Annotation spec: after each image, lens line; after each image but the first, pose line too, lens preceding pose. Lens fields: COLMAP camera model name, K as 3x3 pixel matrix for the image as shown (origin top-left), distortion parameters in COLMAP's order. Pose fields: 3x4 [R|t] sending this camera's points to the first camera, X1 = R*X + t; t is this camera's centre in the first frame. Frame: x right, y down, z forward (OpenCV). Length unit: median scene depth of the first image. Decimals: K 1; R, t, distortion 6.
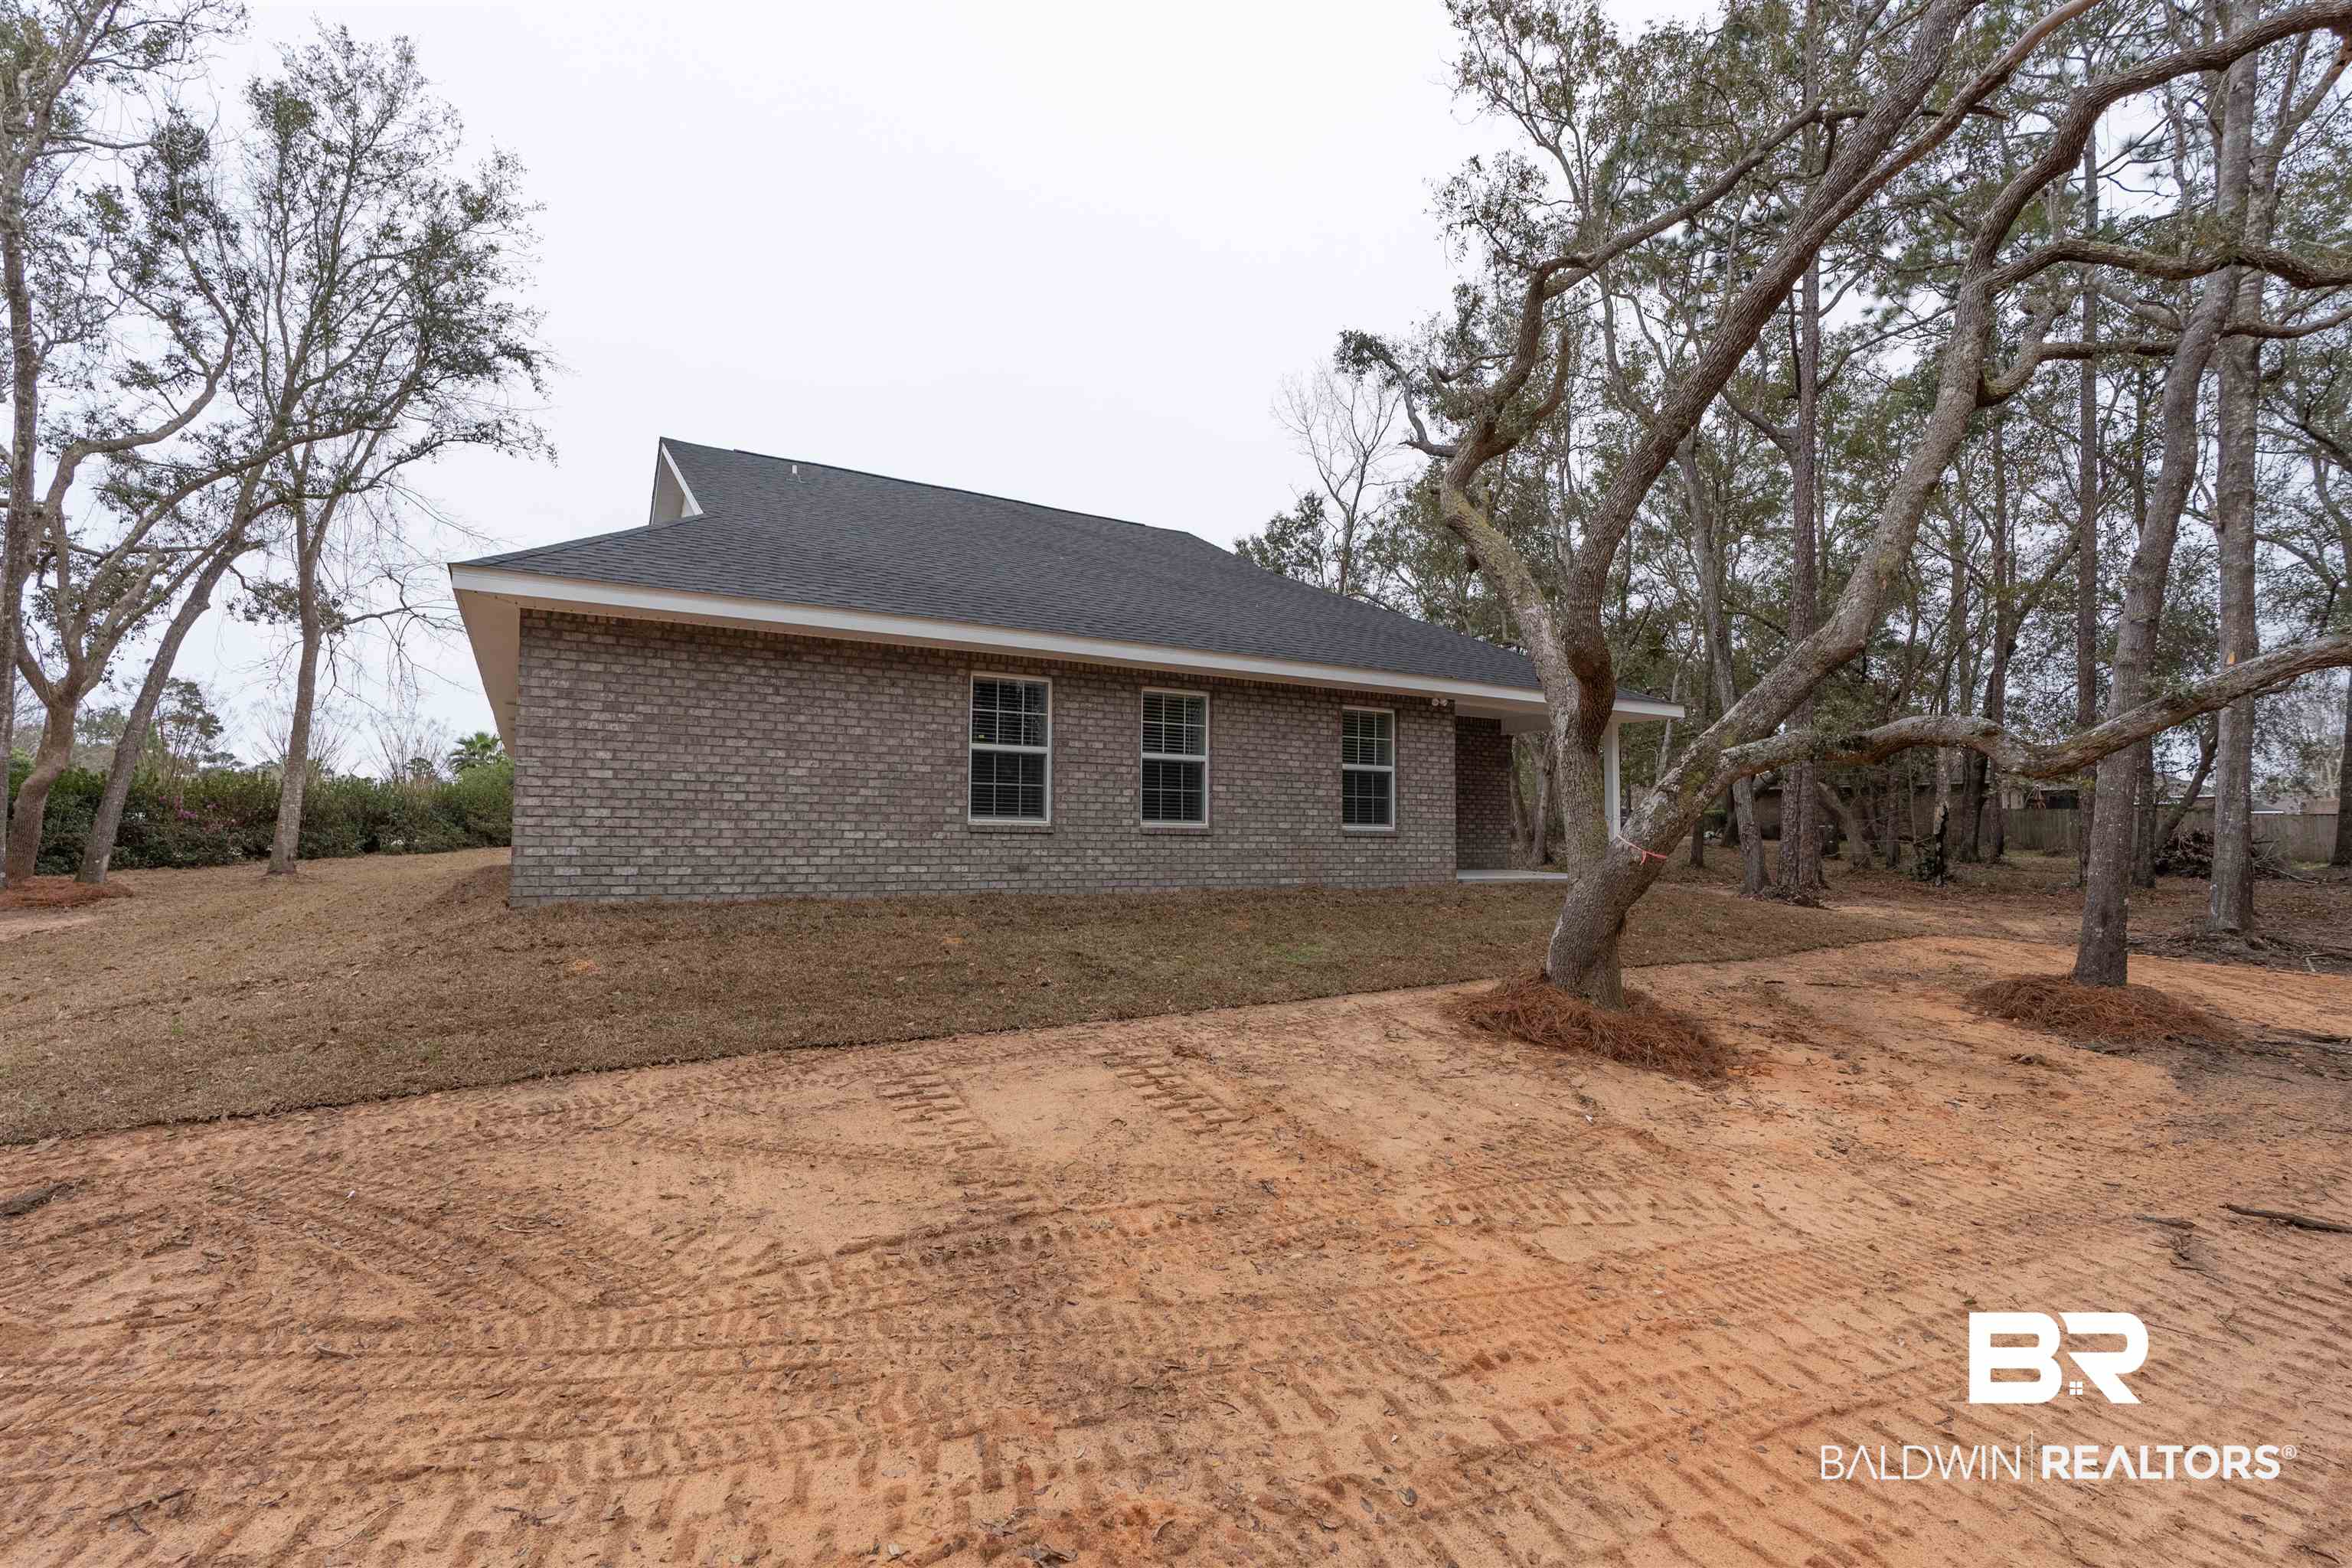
lens RADIAL K [[1065.1, 0, 1175.4], [0, 1065.1, 793.5], [0, 0, 1]] dist [-0.004585, 0.000397]
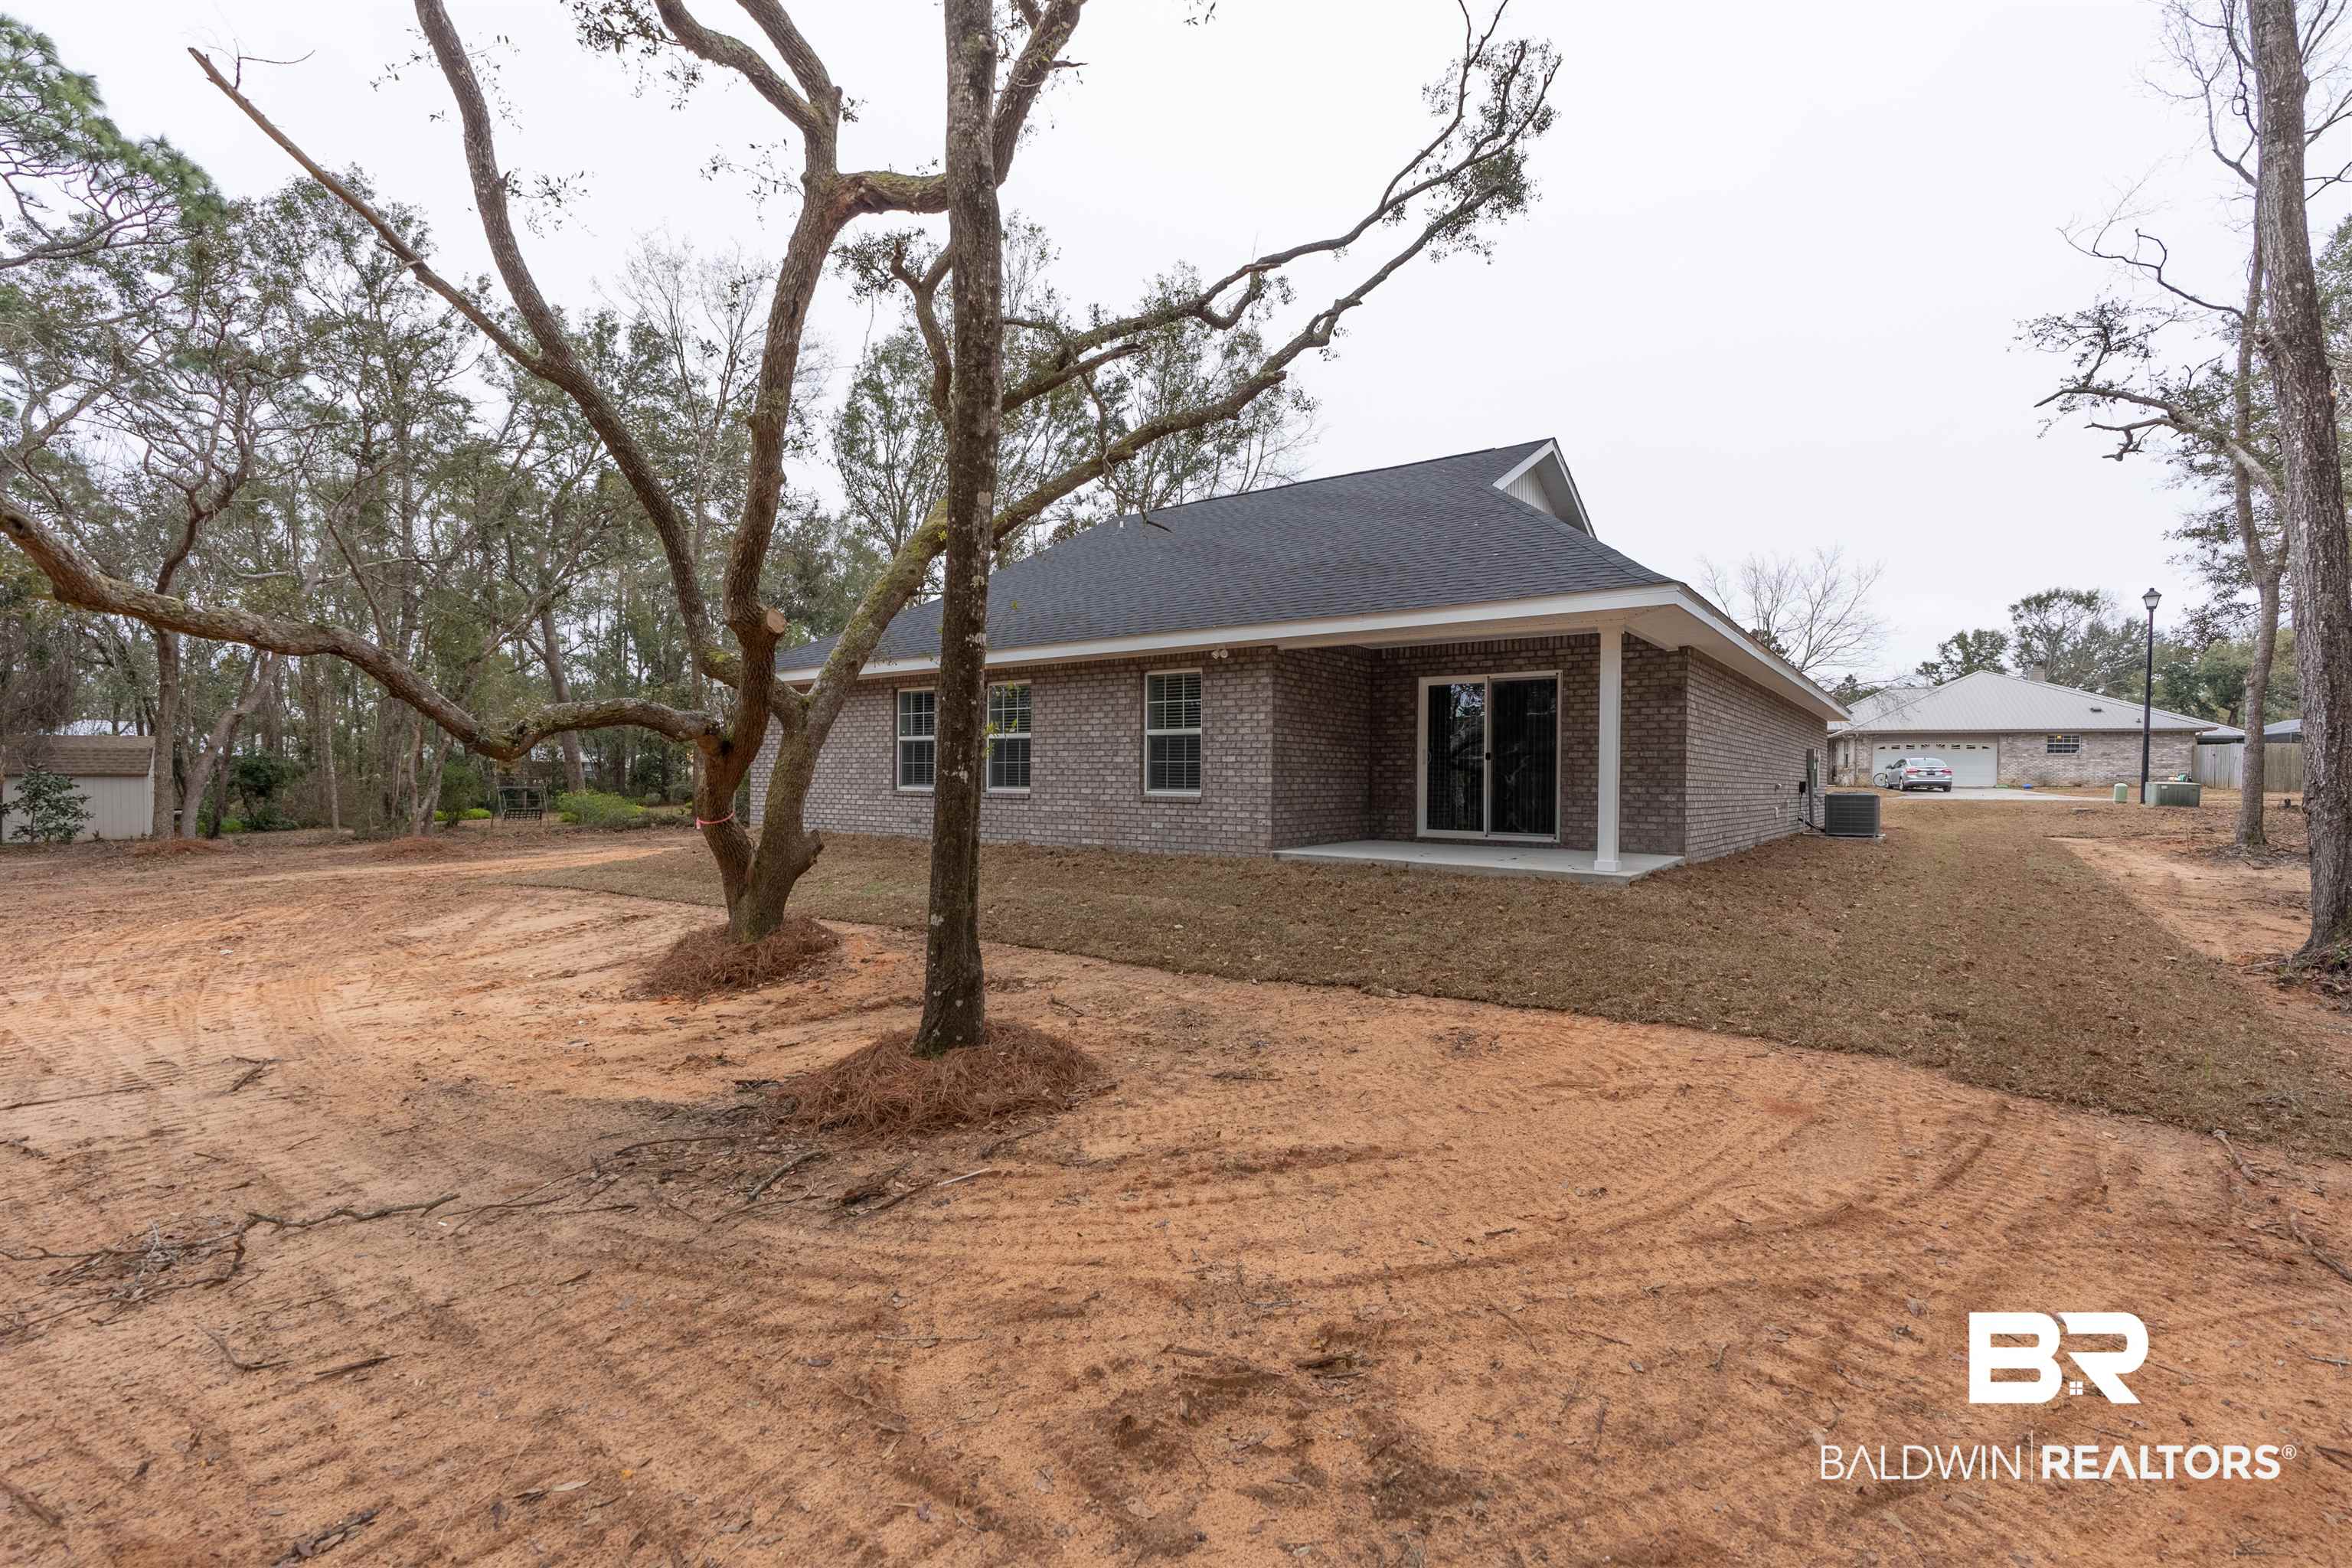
lens RADIAL K [[1065.1, 0, 1175.2], [0, 1065.1, 785.9], [0, 0, 1]] dist [-0.004585, 0.000397]
pose [[0.383985, -0.016620, -0.923190, 1.069450], [0.013736, 0.999830, -0.012286, 0.037041], [0.923237, -0.007964, 0.384148, 0.617522]]
